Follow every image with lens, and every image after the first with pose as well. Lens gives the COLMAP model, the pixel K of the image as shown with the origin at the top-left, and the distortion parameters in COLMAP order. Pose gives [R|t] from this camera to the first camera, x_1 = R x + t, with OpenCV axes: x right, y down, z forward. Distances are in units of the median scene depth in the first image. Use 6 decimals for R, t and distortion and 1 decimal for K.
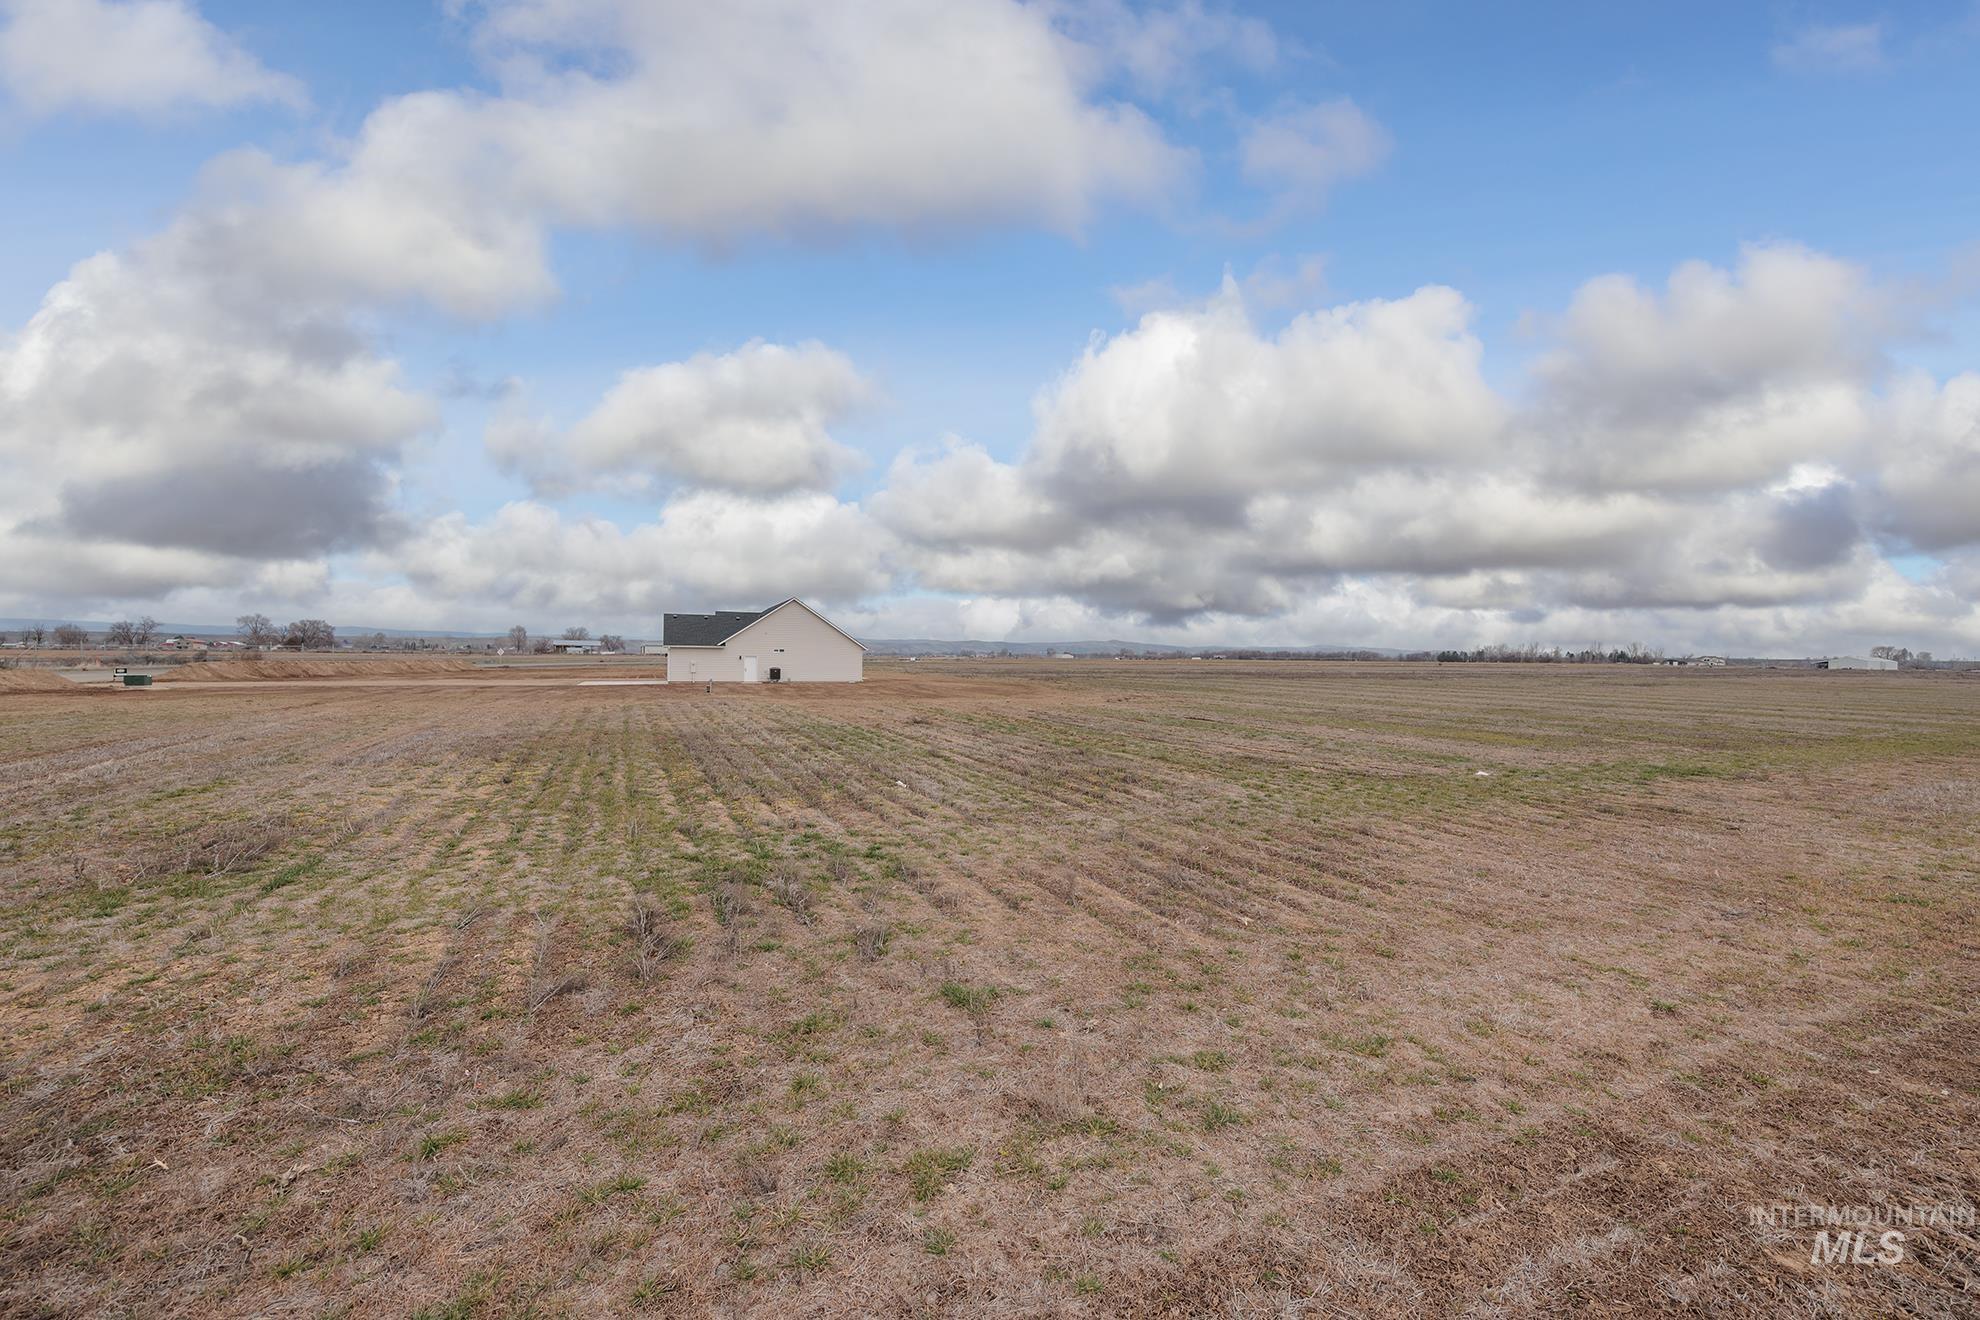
lens RADIAL K [[787.2, 0, 990.0], [0, 787.2, 660.0], [0, 0, 1]] dist [-0.001520, -0.000178]
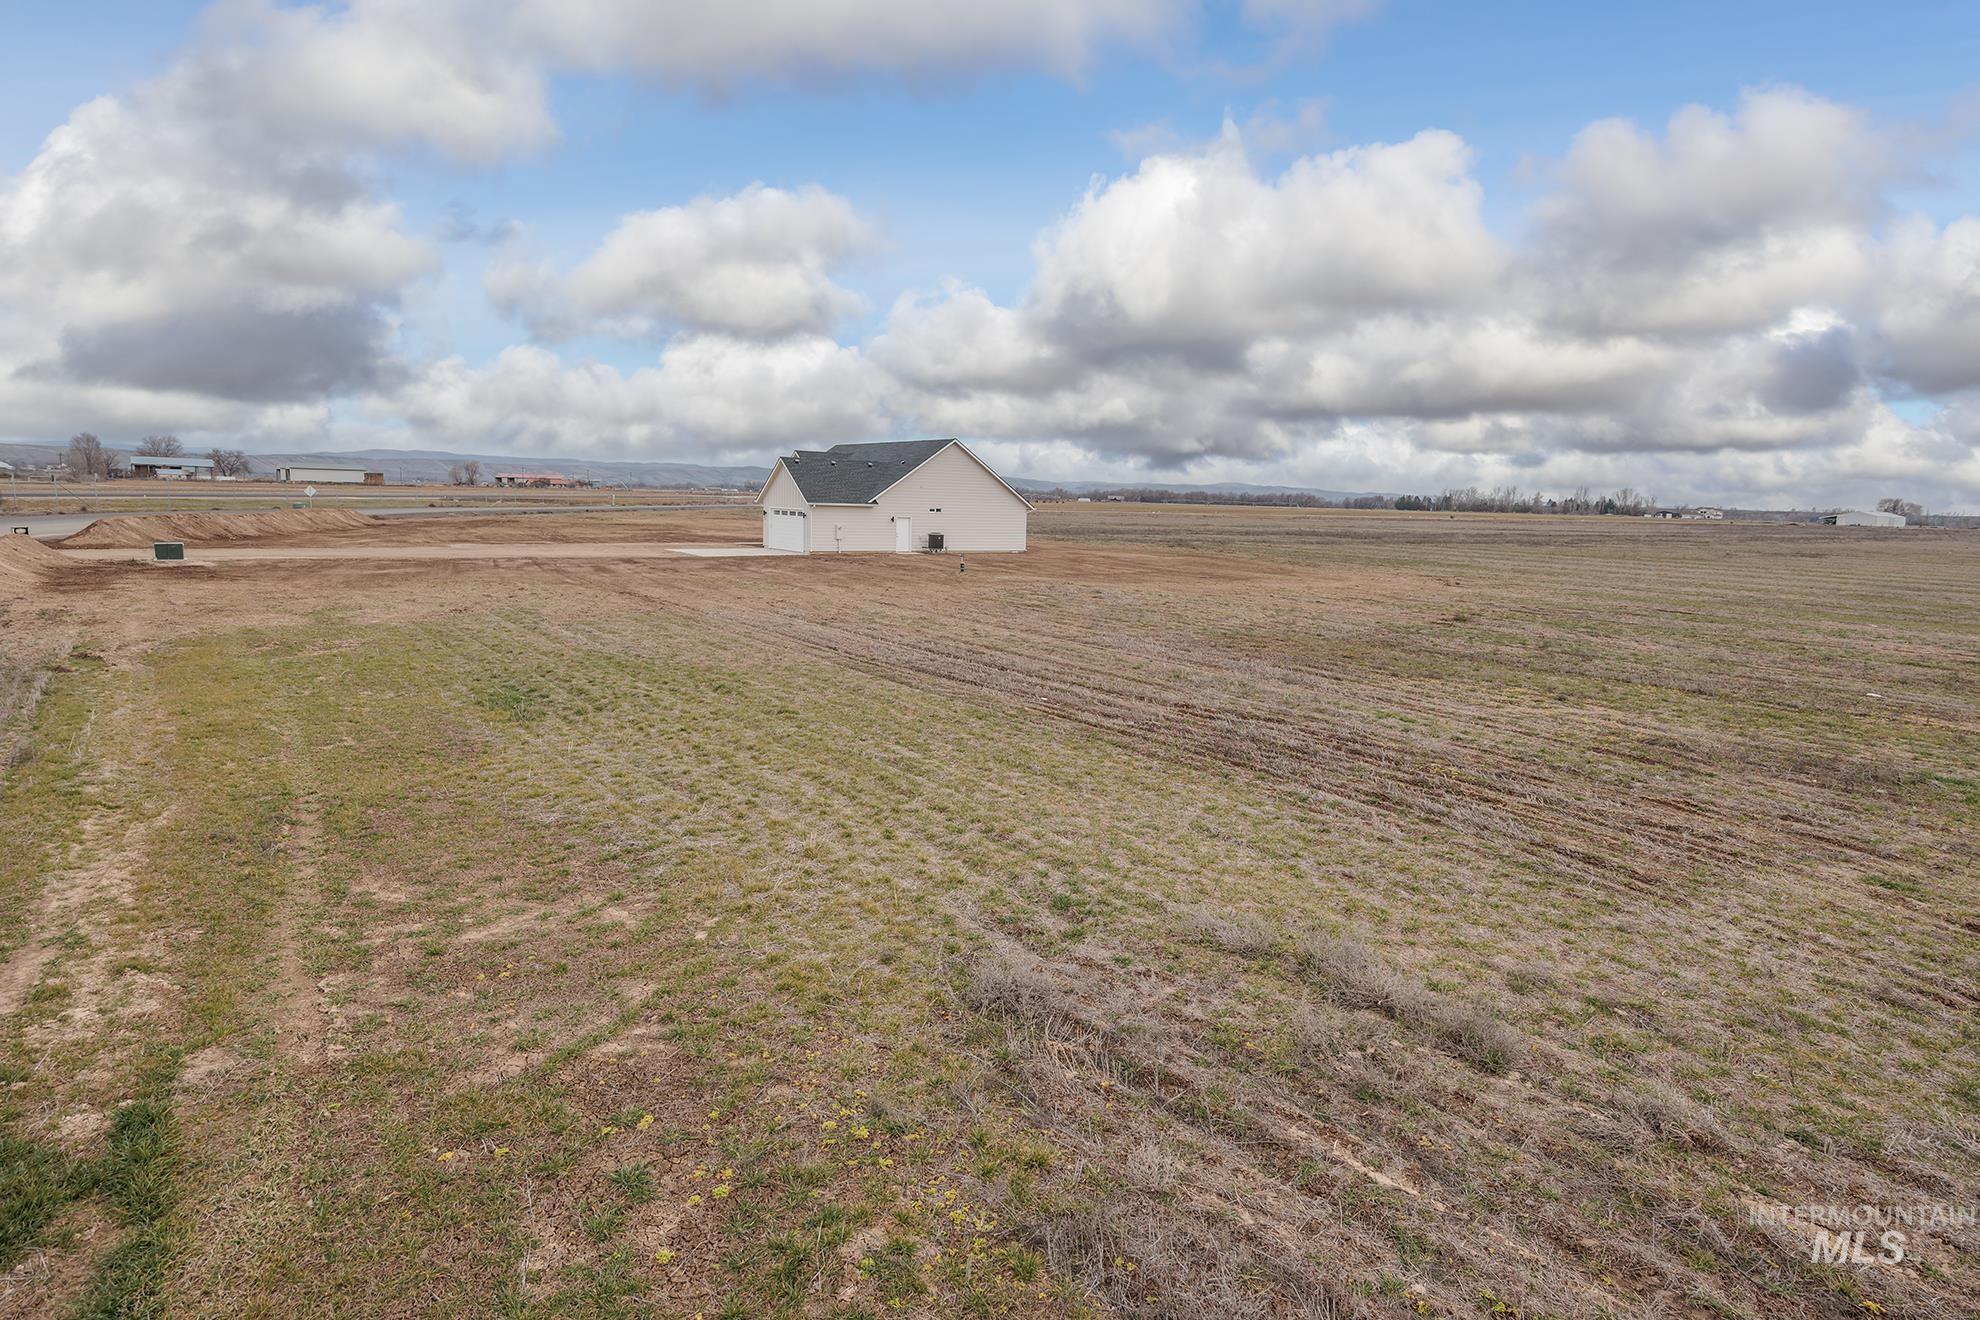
lens RADIAL K [[1154.3, 0, 996.4], [0, 1154.3, 630.2], [0, 0, 1]] dist [0.001819, -0.000043]
pose [[0.999973, -0.000507, 0.007268, -0.002725], [-0.000433, 0.991692, 0.128633, -0.031729], [-0.007273, -0.128632, 0.991666, -0.505290]]
